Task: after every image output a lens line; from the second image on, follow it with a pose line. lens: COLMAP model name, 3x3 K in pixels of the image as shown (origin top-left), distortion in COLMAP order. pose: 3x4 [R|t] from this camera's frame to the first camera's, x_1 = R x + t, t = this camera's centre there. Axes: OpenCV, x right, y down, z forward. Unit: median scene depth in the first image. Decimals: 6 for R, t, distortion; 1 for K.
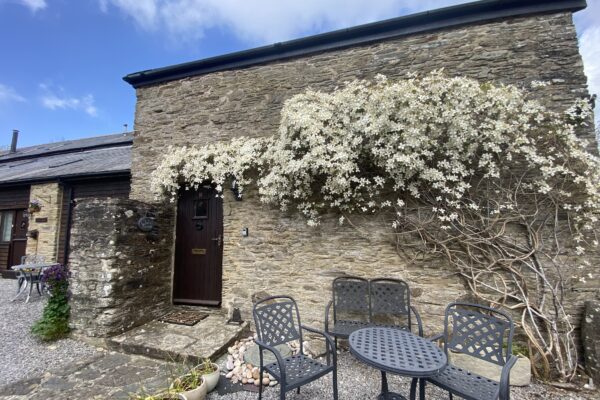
lens RADIAL K [[241.9, 0, 297.4], [0, 241.9, 201.9], [0, 0, 1]] dist [0.015478, -0.018233]
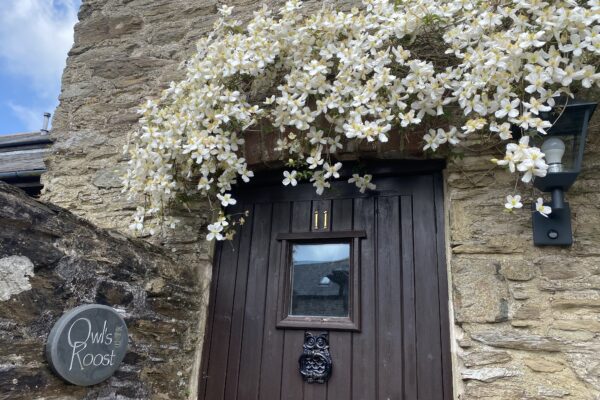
lens RADIAL K [[456.1, 0, 295.9], [0, 456.1, 201.7], [0, 0, 1]] dist [0.028444, -0.025128]
pose [[0.994318, 0.039591, -0.098814, -0.452000], [-0.057617, 0.980699, -0.186841, 0.043300], [0.089509, 0.191472, 0.977408, 0.676142]]
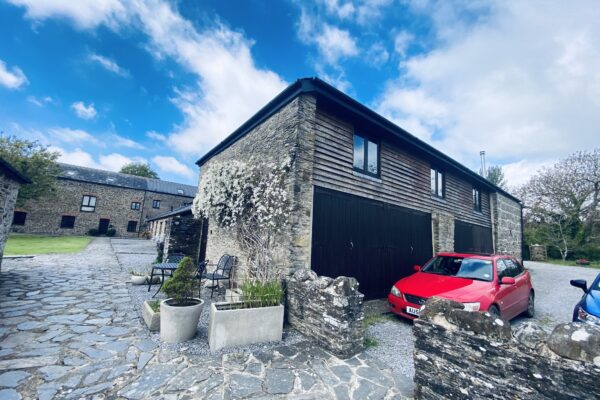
lens RADIAL K [[241.9, 0, 299.3], [0, 241.9, 200.0], [0, 0, 1]] dist [0.015478, -0.018233]
pose [[0.790055, -0.054970, -0.610566, 1.840931], [0.012109, 0.997177, -0.074108, 0.012670], [0.612916, 0.051156, 0.788490, -0.238644]]
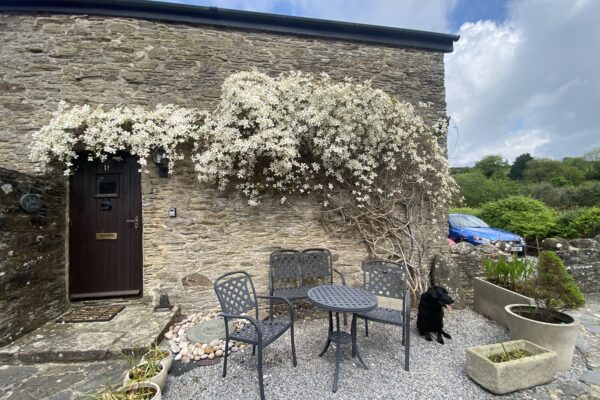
lens RADIAL K [[241.9, 0, 298.8], [0, 241.9, 201.3], [0, 0, 1]] dist [0.015478, -0.018233]
pose [[0.908578, 0.006102, 0.417671, -0.179811], [-0.039217, 0.996723, 0.070748, 0.000483], [-0.415870, -0.080660, 0.905840, -0.024462]]
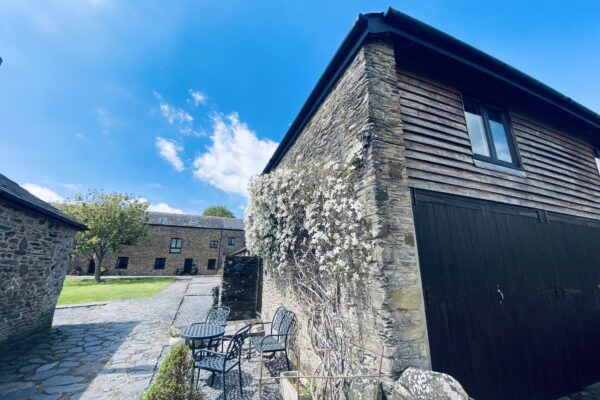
lens RADIAL K [[241.9, 0, 300.3], [0, 241.9, 201.3], [0, 0, 1]] dist [0.015478, -0.018233]
pose [[0.585070, -0.206038, -0.784373, 1.431713], [0.076382, 0.976889, -0.199634, -0.006044], [0.807378, 0.056888, 0.587286, 0.195167]]
